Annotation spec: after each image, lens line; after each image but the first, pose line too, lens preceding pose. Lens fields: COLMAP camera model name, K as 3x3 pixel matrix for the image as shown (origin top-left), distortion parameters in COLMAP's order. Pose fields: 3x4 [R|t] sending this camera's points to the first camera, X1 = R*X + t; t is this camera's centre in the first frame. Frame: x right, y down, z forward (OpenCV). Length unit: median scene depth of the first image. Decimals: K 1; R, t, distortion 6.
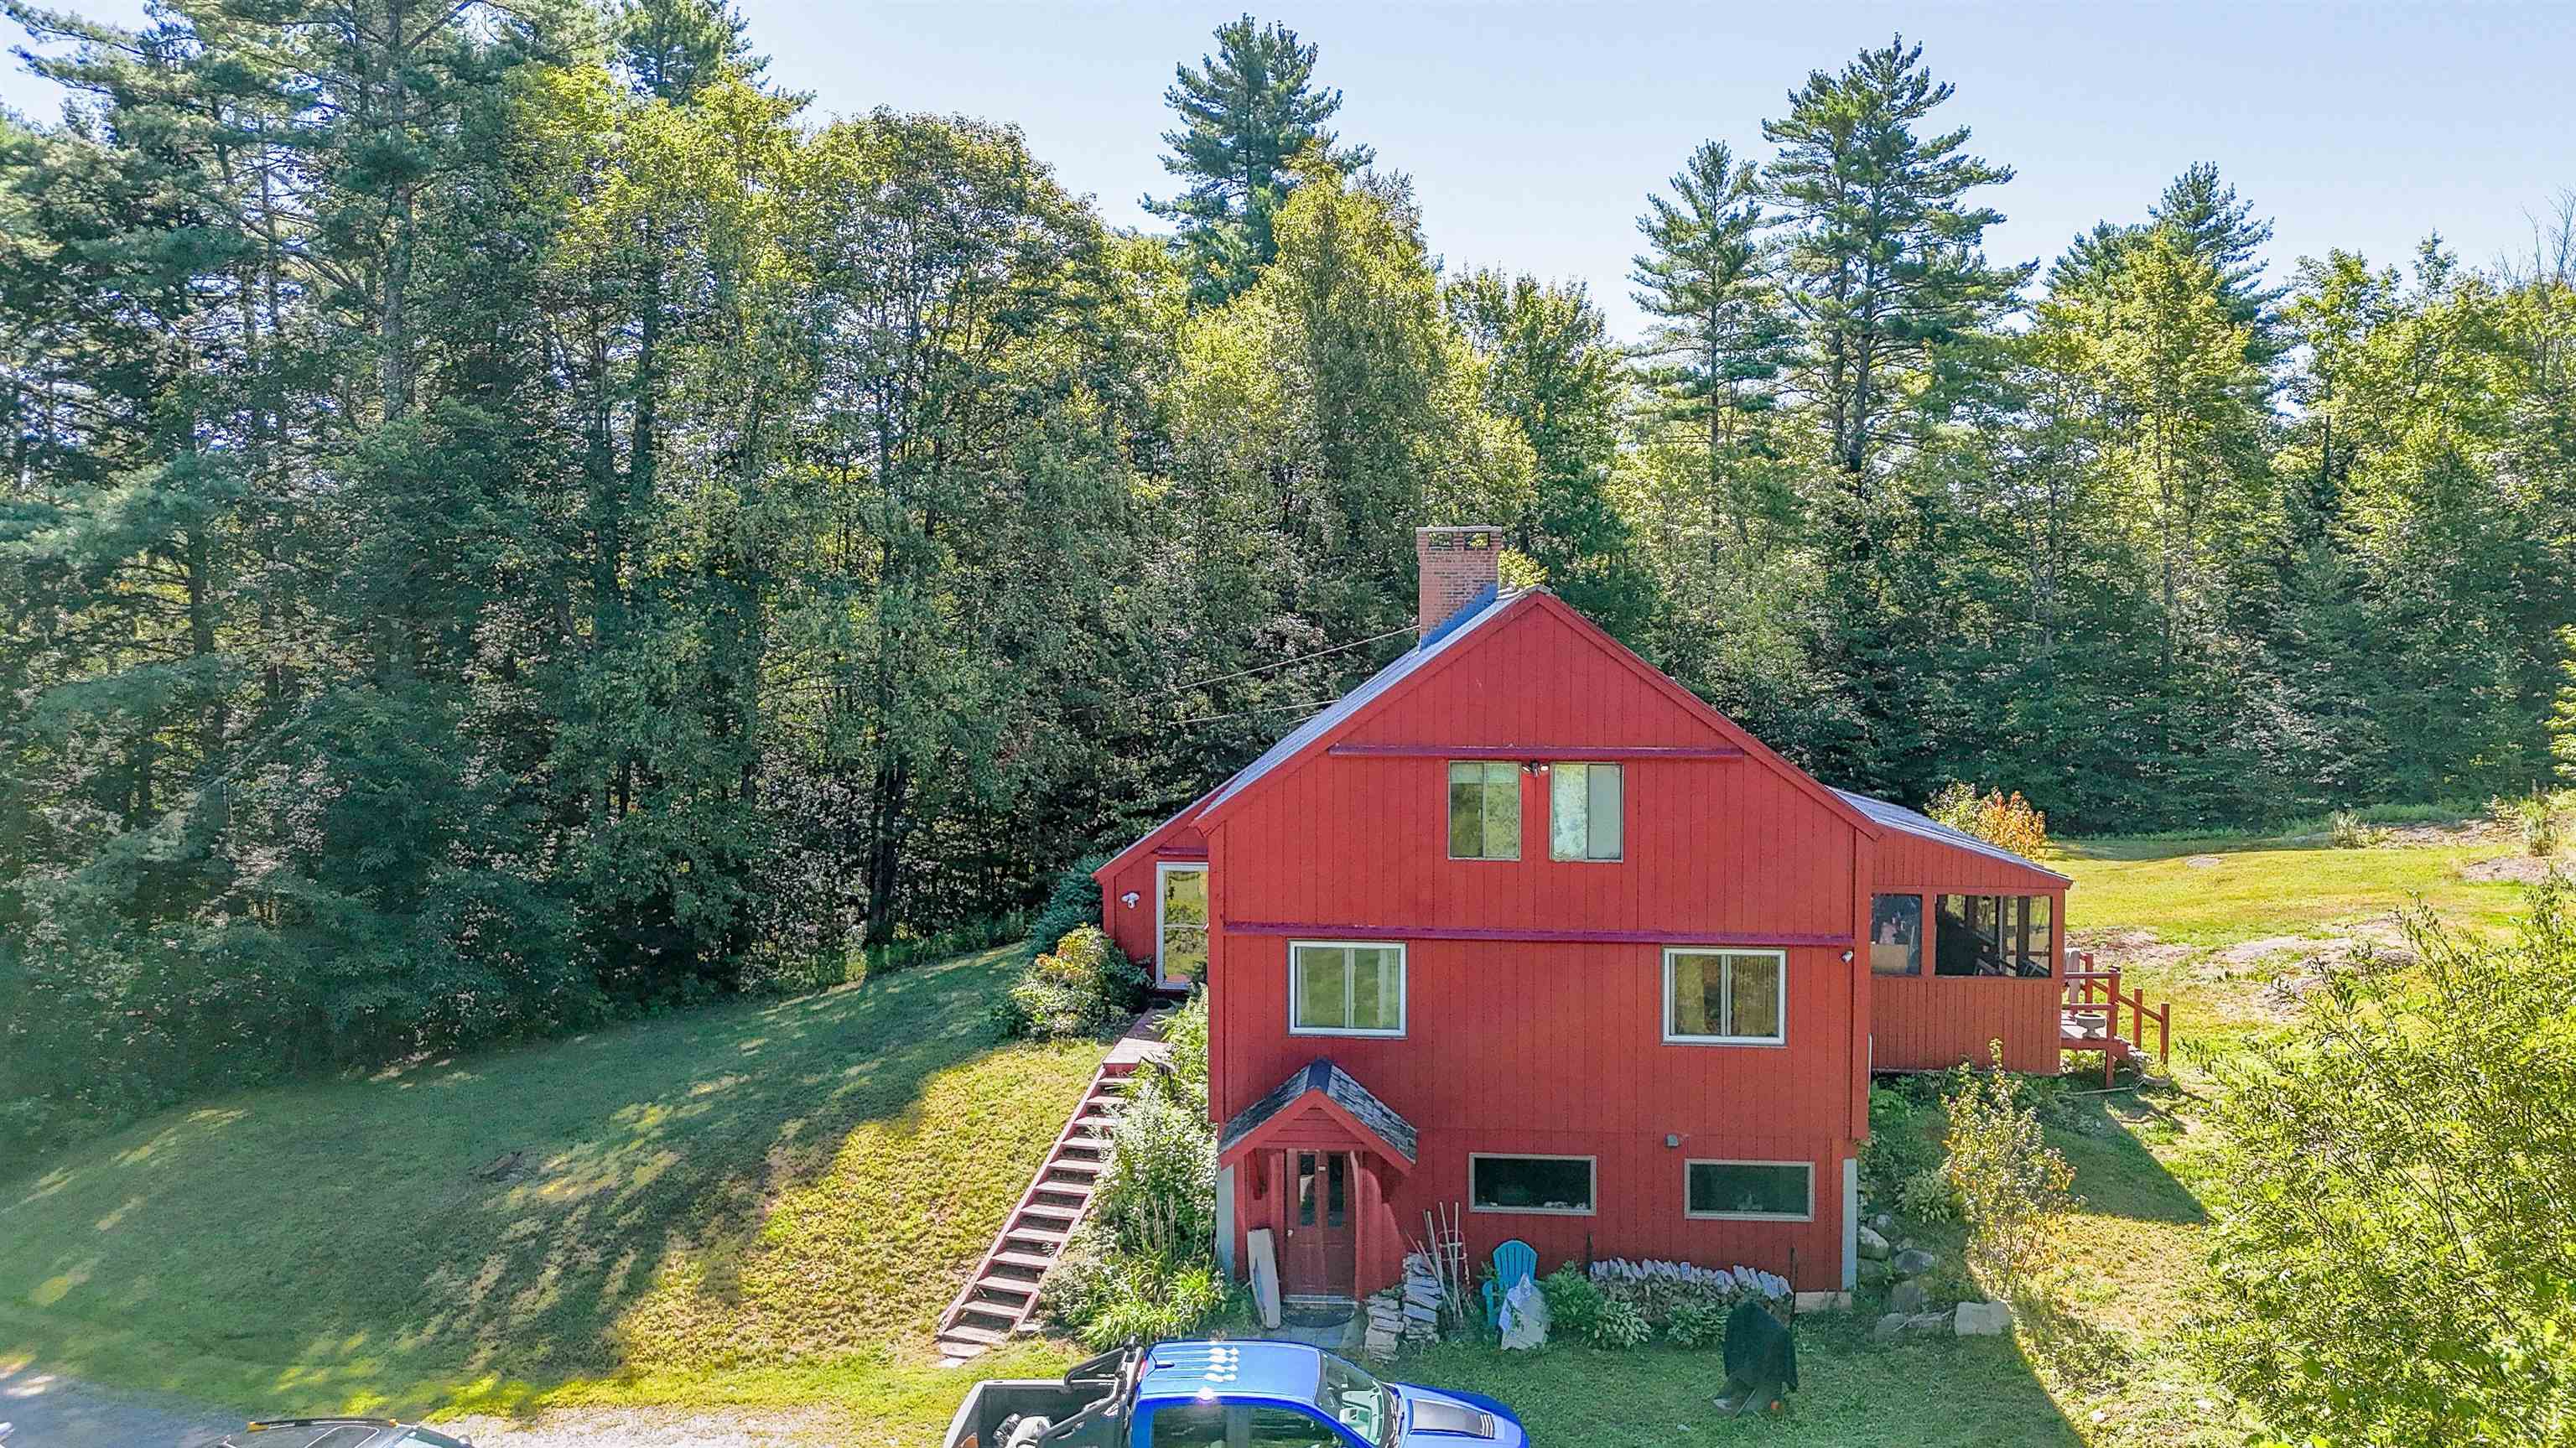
lens RADIAL K [[1873.7, 0, 1294.5], [0, 1873.7, 733.0], [0, 0, 1]] dist [0.076028, -0.078322]
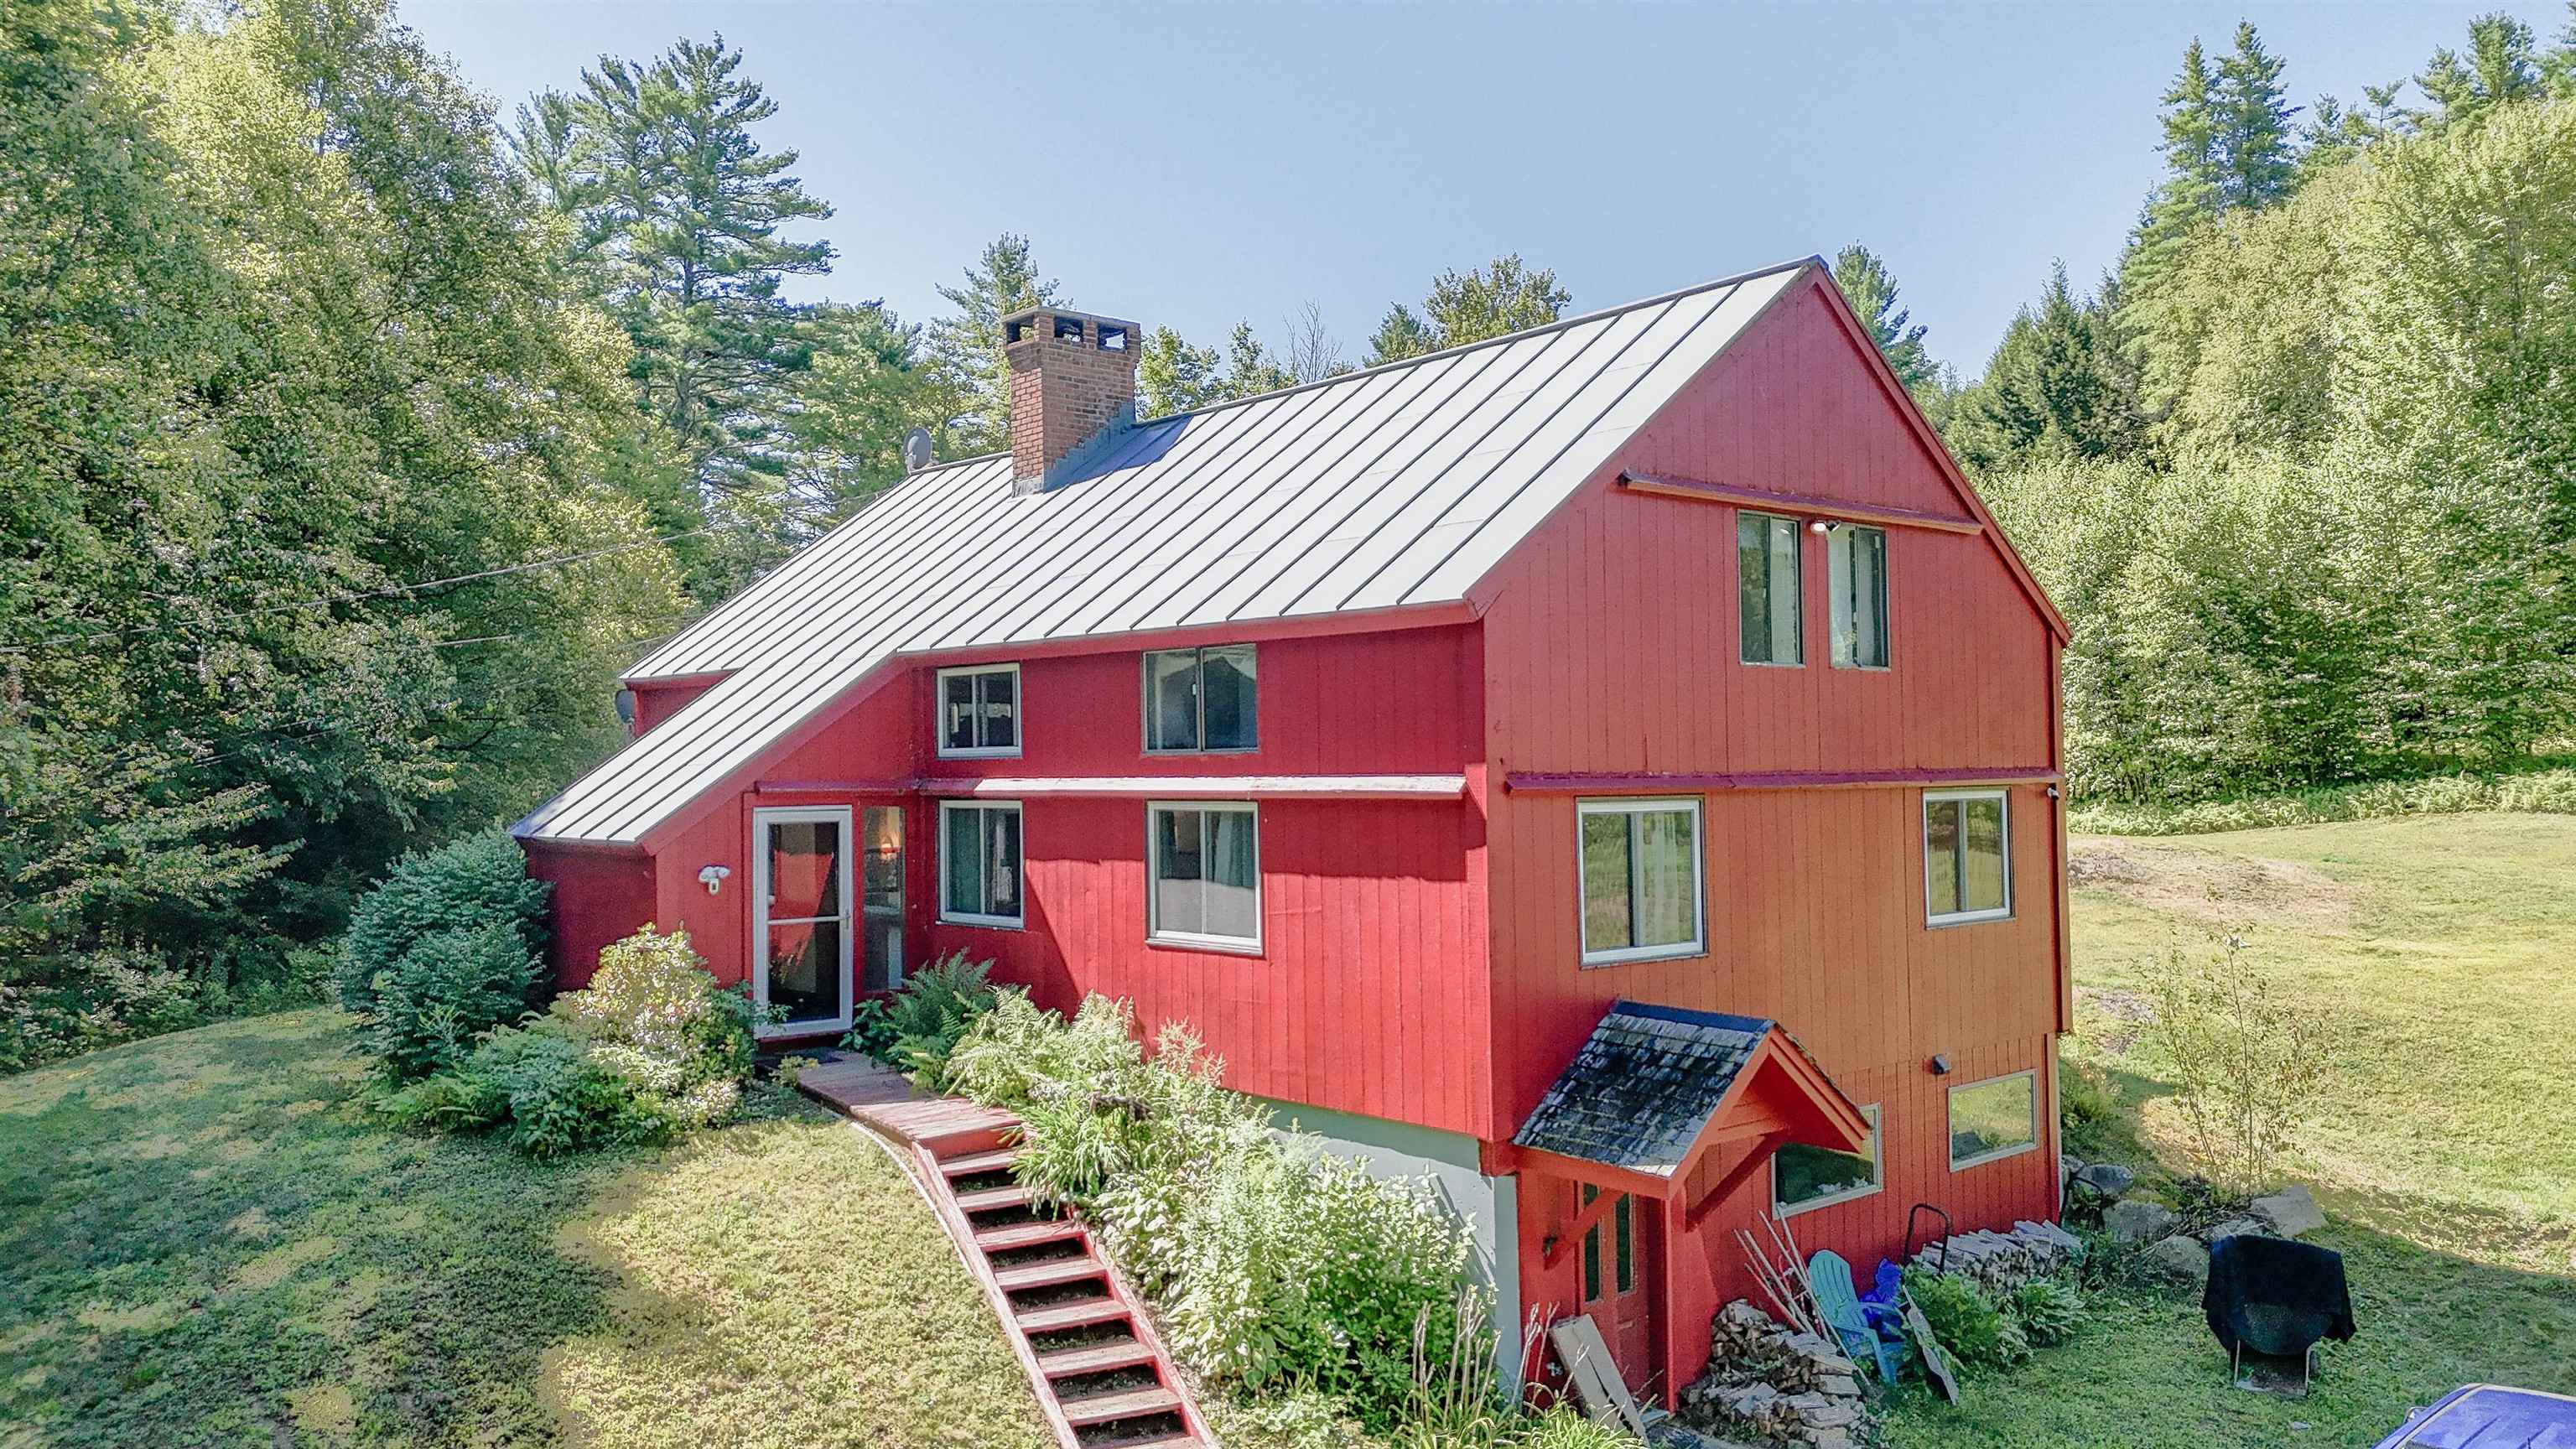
lens RADIAL K [[1873.8, 0, 1294.5], [0, 1873.8, 733.5], [0, 0, 1]] dist [0.076028, -0.078322]
pose [[0.692870, -0.000139, 0.721062, -0.147686], [0.061775, 0.996335, -0.059167, 0.036845], [-0.718411, 0.085539, 0.690339, 0.207042]]
